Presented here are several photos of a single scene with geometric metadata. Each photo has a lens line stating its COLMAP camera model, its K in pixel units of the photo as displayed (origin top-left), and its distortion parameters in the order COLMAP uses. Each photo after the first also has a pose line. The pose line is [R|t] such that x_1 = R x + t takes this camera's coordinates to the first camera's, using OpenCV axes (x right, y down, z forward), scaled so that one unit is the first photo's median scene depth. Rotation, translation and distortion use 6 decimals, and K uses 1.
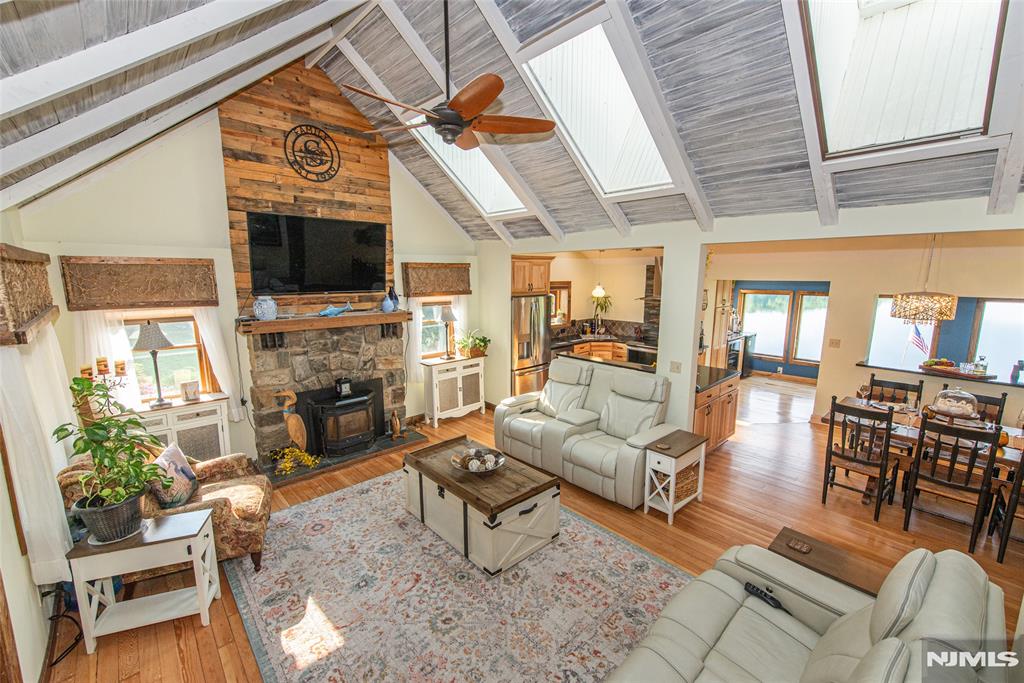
lens RADIAL K [[410.9, 0, 512.6], [0, 410.9, 345.6], [0, 0, 1]] dist [0.001668, -0.000020]
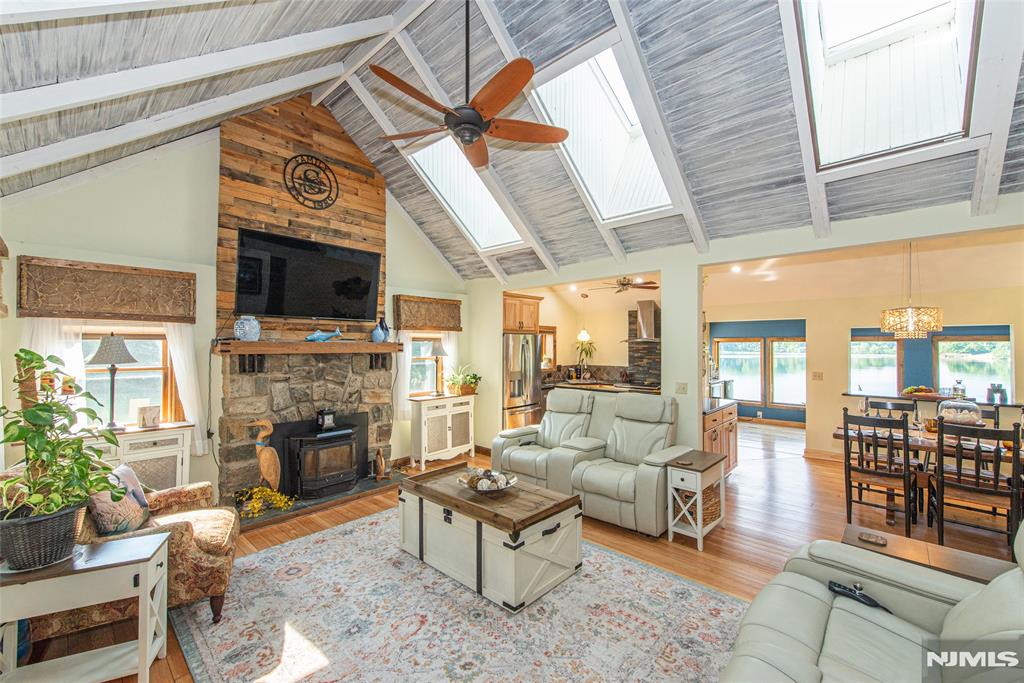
lens RADIAL K [[403.8, 0, 513.6], [0, 403.8, 344.8], [0, 0, 1]] dist [0.002137, -0.000091]
pose [[0.996806, 0.003501, 0.079783, -0.093065], [0.010424, 0.984787, -0.173451, 0.133530], [-0.079177, 0.173729, 0.981605, 0.078924]]
